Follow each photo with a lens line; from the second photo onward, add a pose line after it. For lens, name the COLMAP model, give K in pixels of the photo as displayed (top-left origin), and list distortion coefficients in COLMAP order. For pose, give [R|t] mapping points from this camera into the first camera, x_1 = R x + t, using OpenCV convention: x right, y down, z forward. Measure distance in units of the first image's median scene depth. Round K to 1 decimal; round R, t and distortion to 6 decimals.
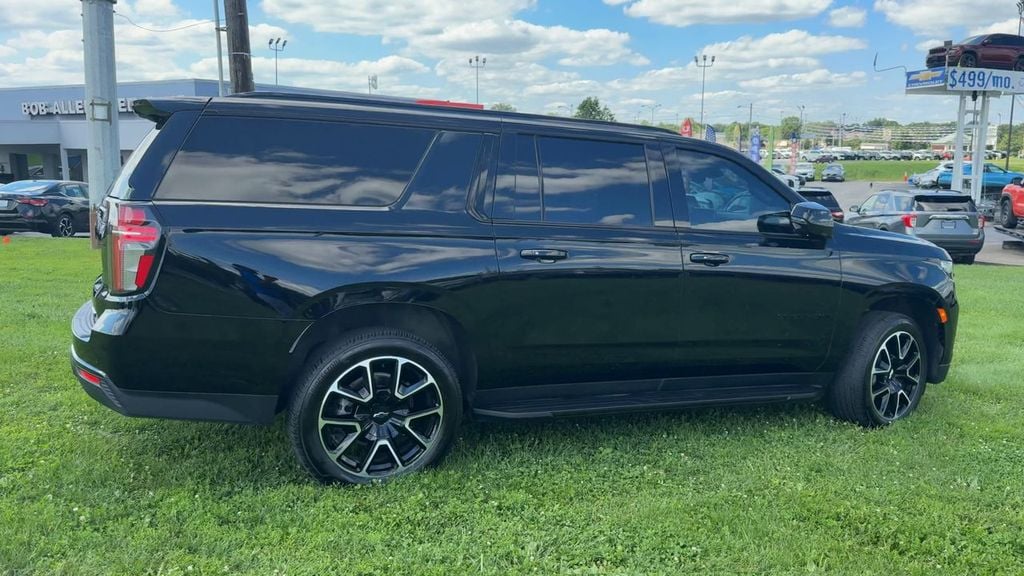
lens RADIAL K [[826.2, 0, 559.5], [0, 826.2, 289.1], [0, 0, 1]] dist [0.012828, -0.004620]
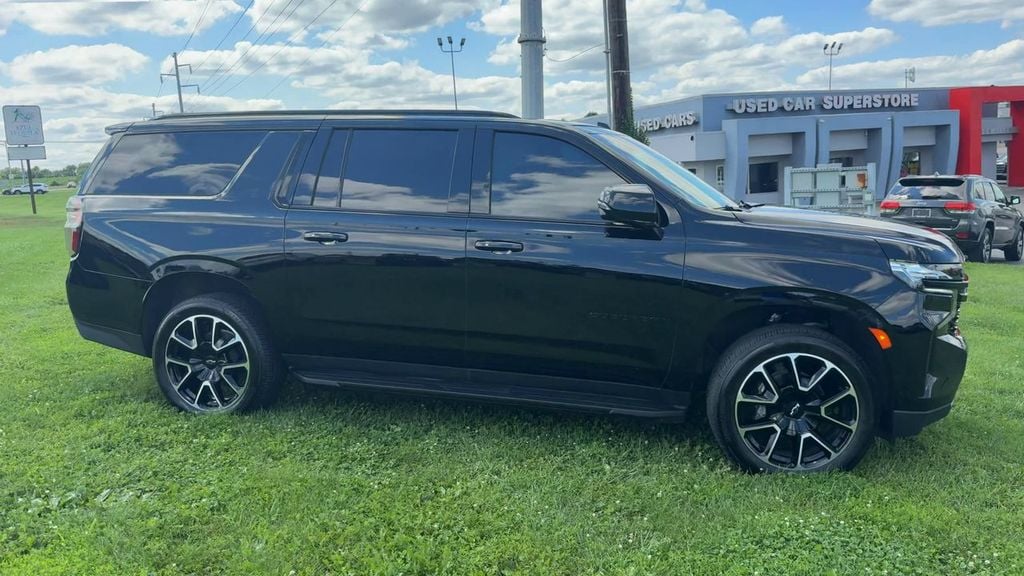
lens RADIAL K [[877.7, 0, 582.1], [0, 877.7, 246.5], [0, 0, 1]] dist [0.008380, -0.094457]
pose [[0.732952, 0.011508, -0.680183, 0.787801], [-0.055746, 0.997510, -0.043194, 0.001090], [0.677992, 0.069577, 0.731769, 0.276728]]
